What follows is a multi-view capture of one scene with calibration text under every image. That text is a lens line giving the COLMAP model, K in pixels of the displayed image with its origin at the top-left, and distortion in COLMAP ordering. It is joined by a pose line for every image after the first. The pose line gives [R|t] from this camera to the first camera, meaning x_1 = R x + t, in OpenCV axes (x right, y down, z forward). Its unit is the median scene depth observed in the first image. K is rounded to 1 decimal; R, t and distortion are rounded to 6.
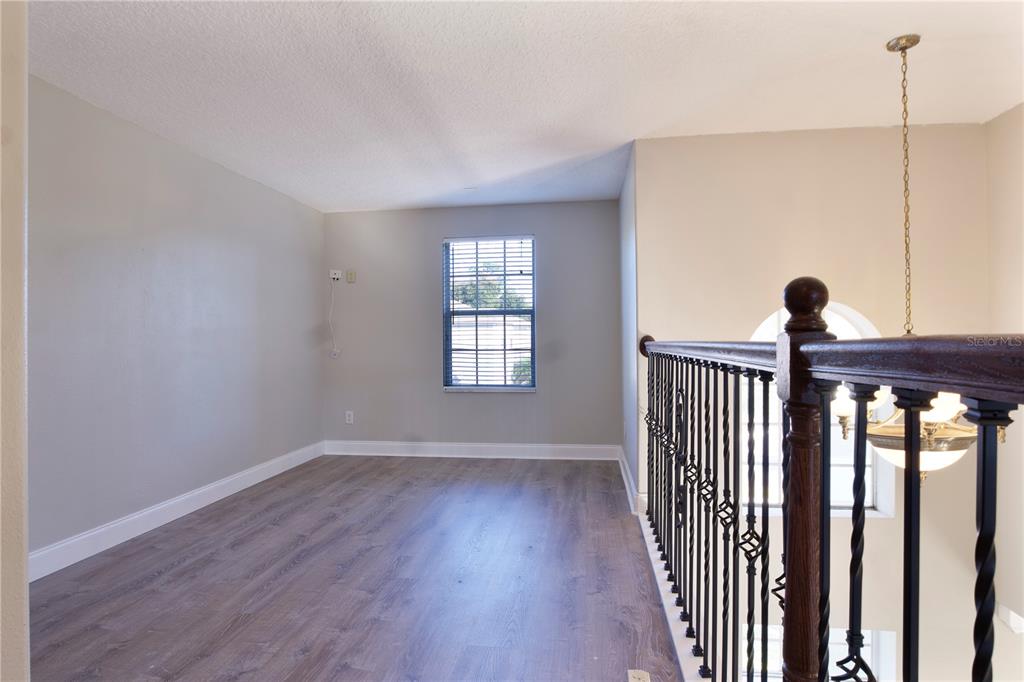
lens RADIAL K [[577.3, 0, 506.7], [0, 577.3, 337.9], [0, 0, 1]] dist [-0.021361, -0.000050]
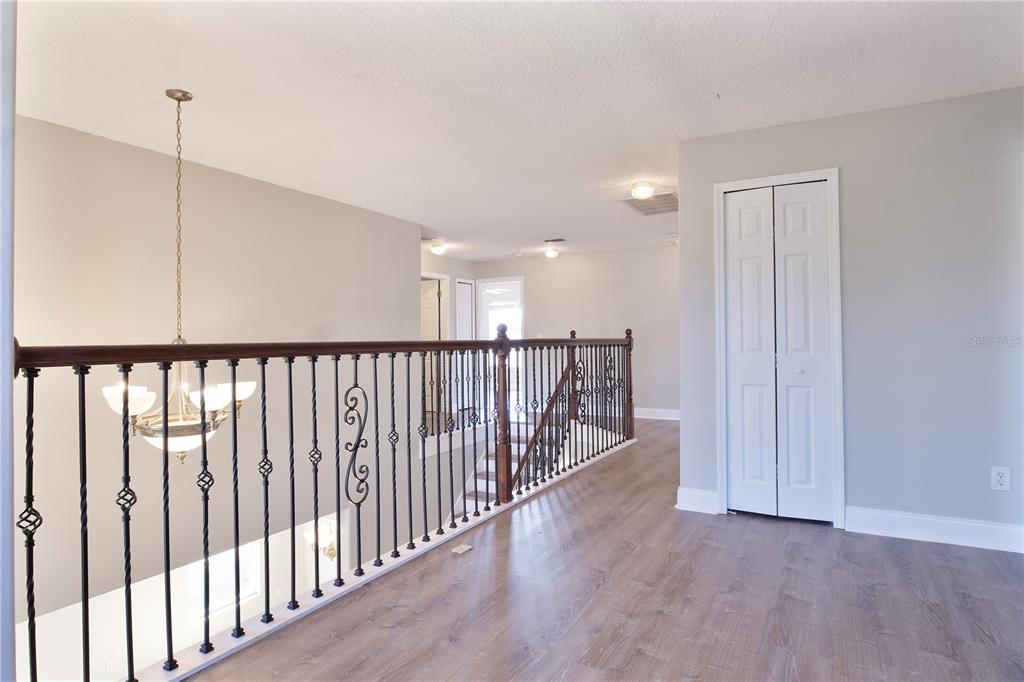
lens RADIAL K [[577.3, 0, 506.7], [0, 577.3, 337.9], [0, 0, 1]] dist [-0.021361, -0.000050]
pose [[-0.929604, 0.017874, 0.368127, -0.413431], [0.015741, 0.999837, -0.008796, 0.014373], [-0.368225, -0.002382, -0.929734, 2.048412]]
